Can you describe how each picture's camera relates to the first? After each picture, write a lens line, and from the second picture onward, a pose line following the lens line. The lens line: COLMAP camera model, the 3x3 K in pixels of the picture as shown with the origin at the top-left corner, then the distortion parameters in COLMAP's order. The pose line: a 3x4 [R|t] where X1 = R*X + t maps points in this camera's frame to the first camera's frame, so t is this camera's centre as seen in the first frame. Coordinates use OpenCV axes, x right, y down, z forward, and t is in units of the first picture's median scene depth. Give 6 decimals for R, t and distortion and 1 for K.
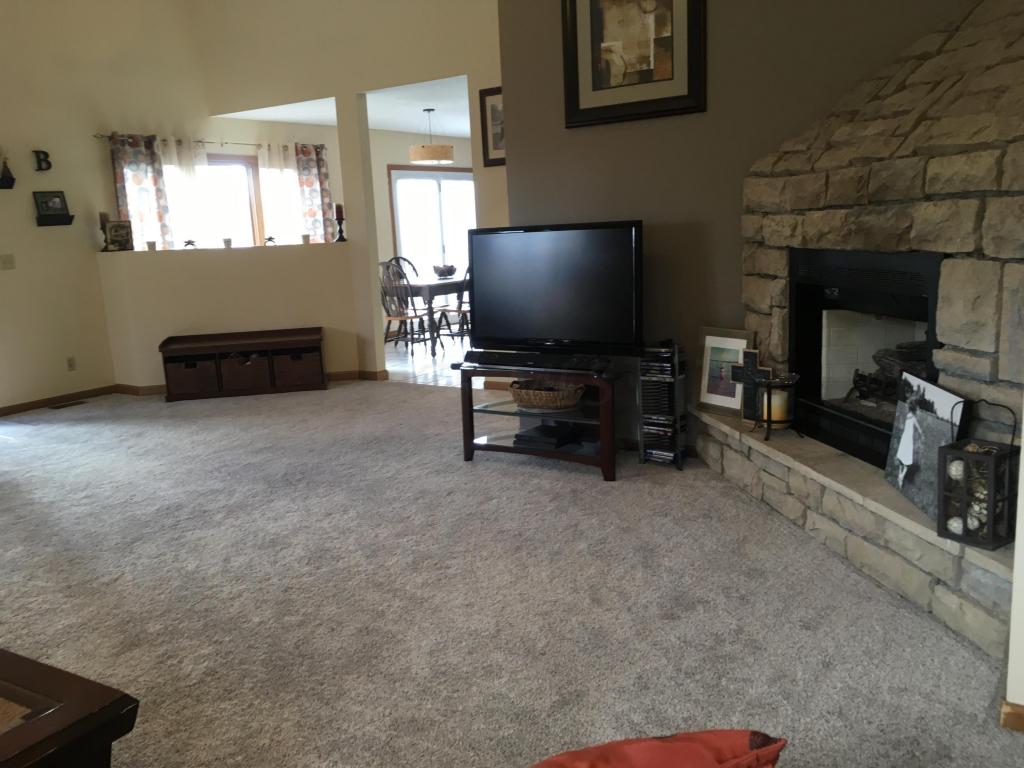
lens RADIAL K [[870.6, 0, 516.4], [0, 870.6, 384.3], [0, 0, 1]] dist [0.073666, -0.097556]
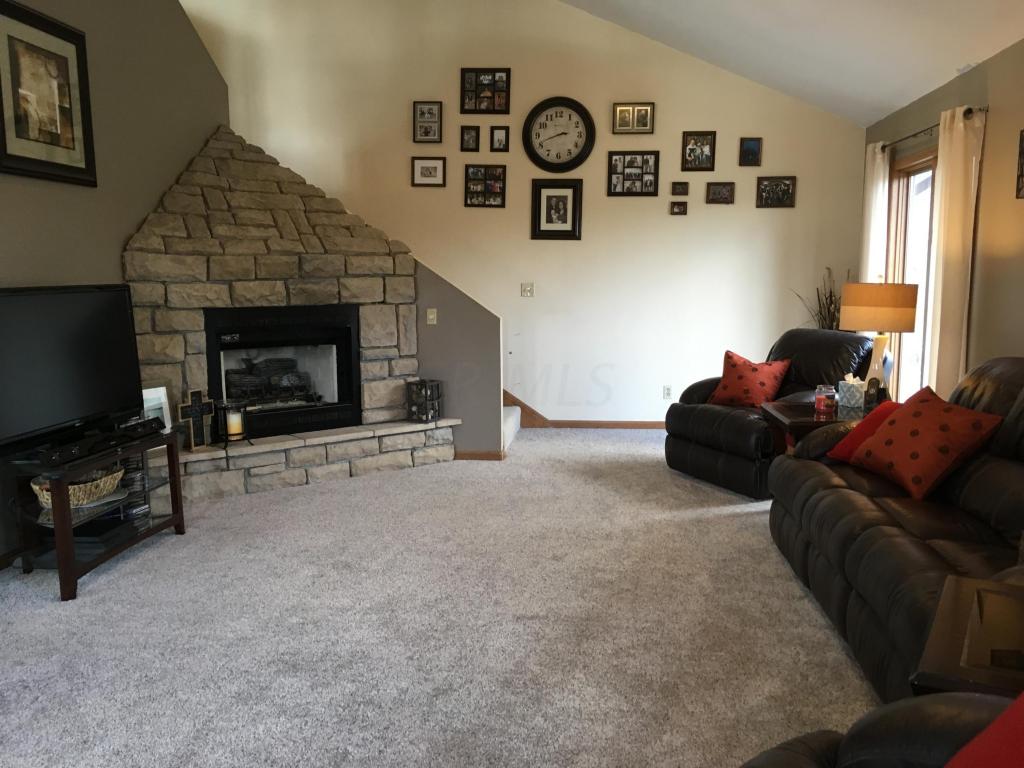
lens RADIAL K [[870.6, 0, 513.8], [0, 870.6, 383.4], [0, 0, 1]] dist [0.073666, -0.097556]
pose [[-0.455422, -0.071375, 0.887410, -0.992309], [0.185580, 0.967274, 0.173038, -0.168921], [-0.870719, 0.243490, -0.427272, 1.068549]]
